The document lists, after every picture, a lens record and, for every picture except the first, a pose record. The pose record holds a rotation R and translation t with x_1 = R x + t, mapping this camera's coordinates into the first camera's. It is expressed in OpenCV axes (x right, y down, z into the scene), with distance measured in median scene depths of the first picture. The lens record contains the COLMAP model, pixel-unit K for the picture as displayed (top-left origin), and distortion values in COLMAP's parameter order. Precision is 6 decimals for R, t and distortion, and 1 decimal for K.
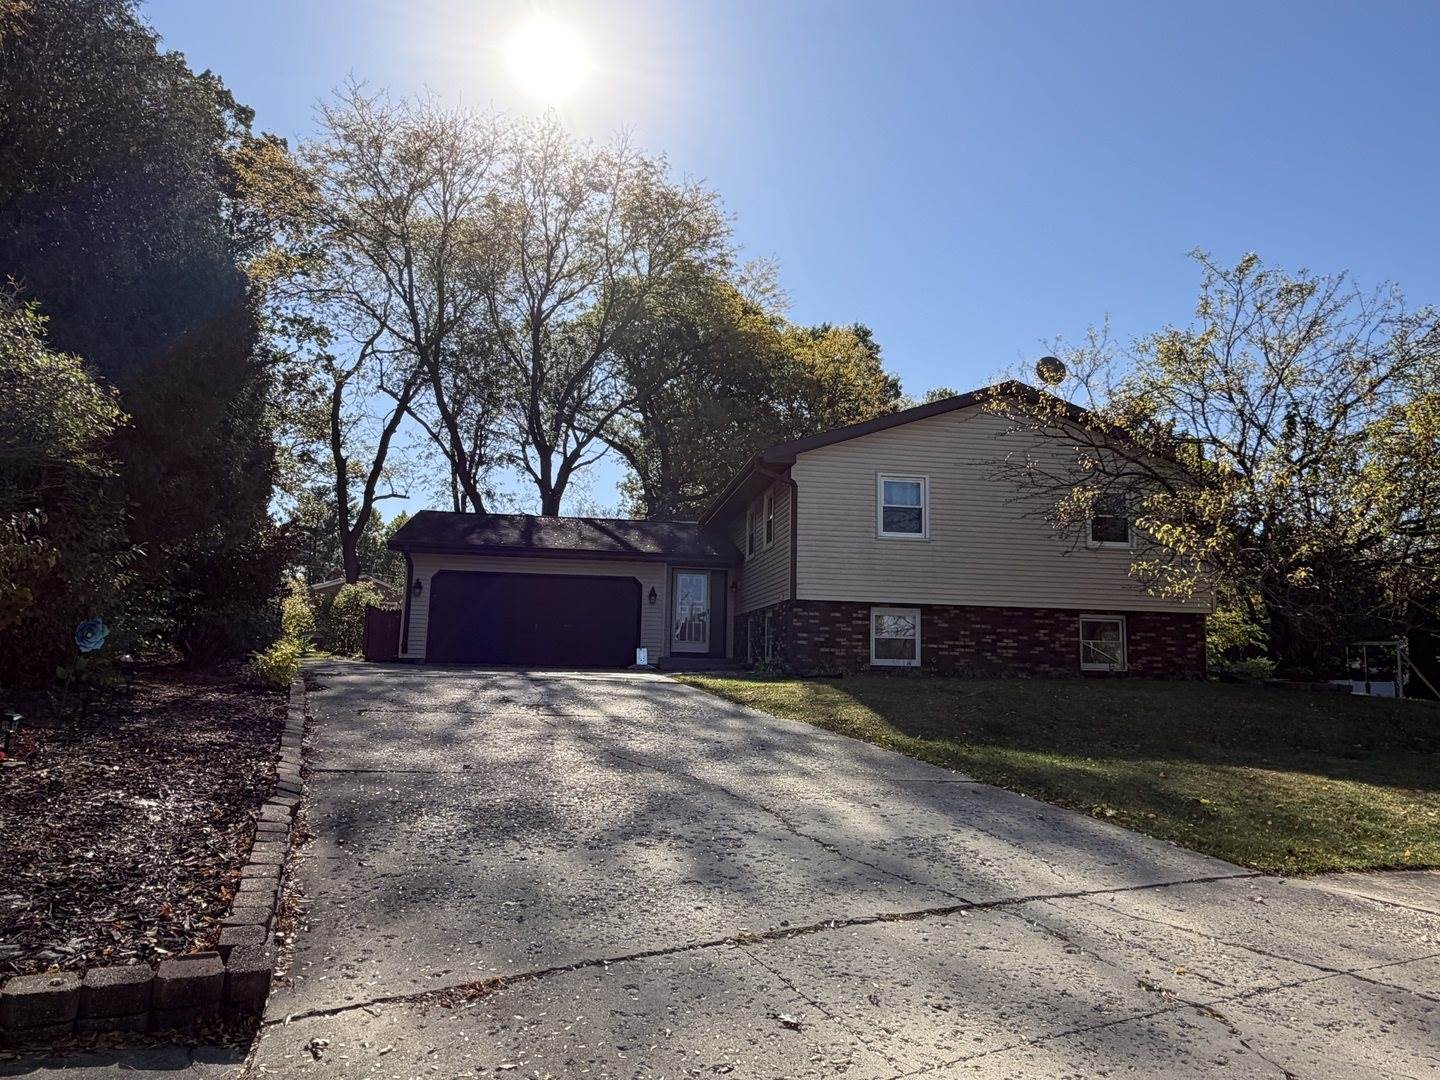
lens RADIAL K [[951.2, 0, 720.0], [0, 951.2, 540.0], [0, 0, 1]] dist [0.004151, 0.000959]
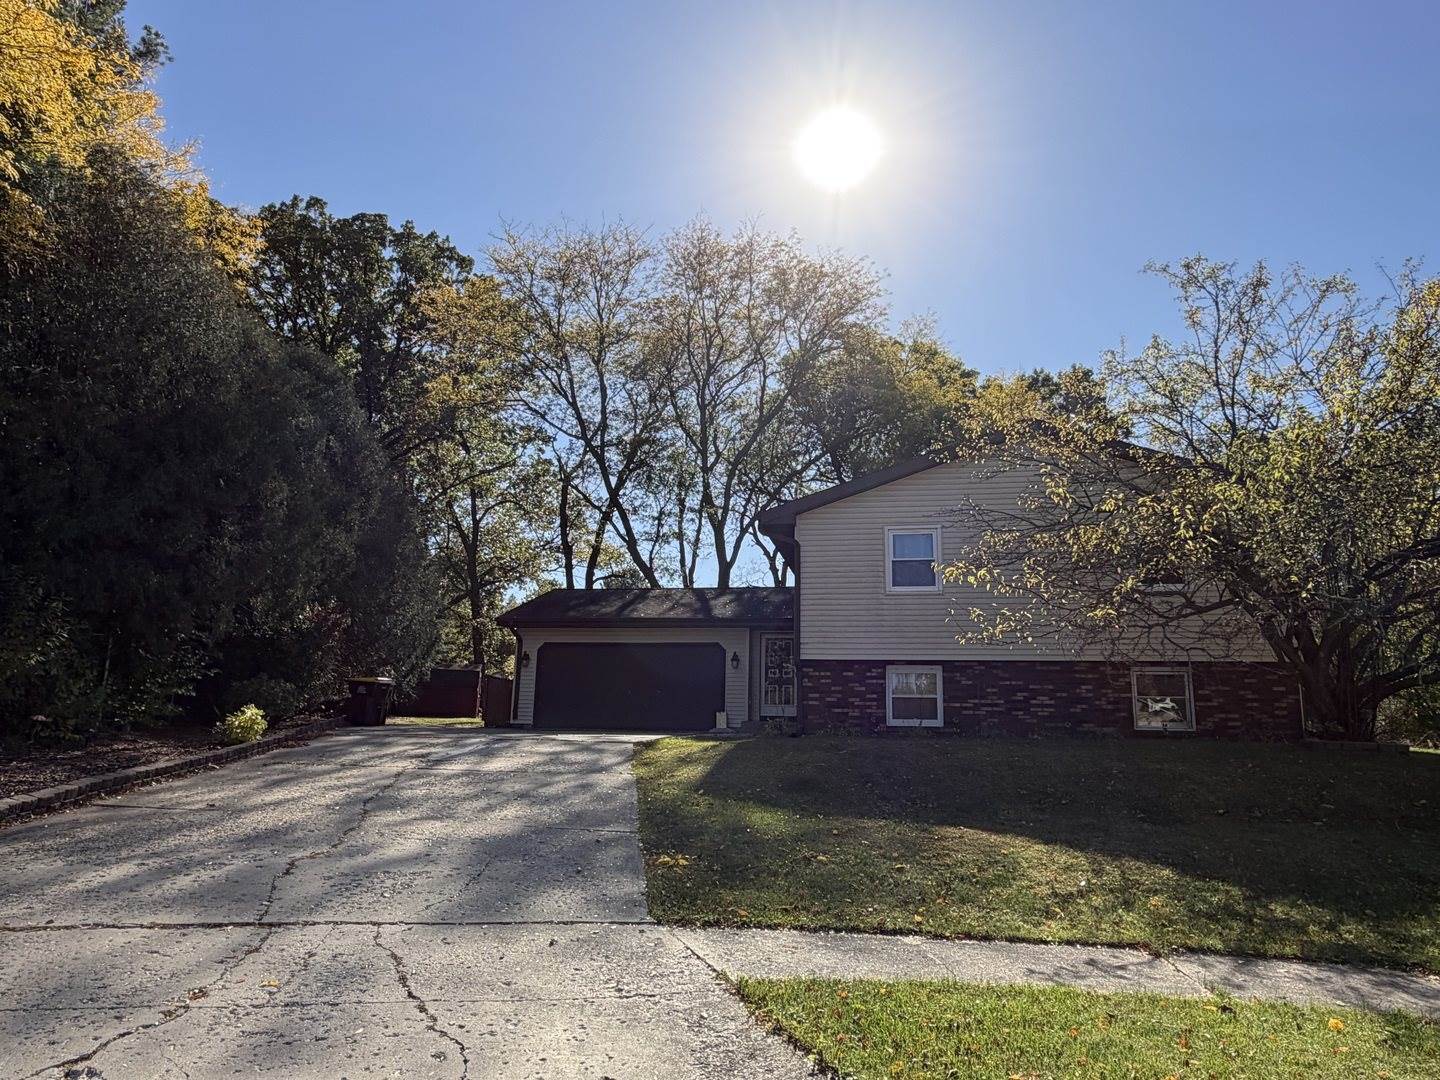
lens RADIAL K [[951.2, 0, 720.0], [0, 951.2, 540.0], [0, 0, 1]] dist [0.004151, 0.000959]
pose [[0.940750, -0.071858, -0.331399, 0.324299], [0.047797, 0.995632, -0.080202, 0.013134], [0.335715, 0.059611, 0.940076, 0.026152]]
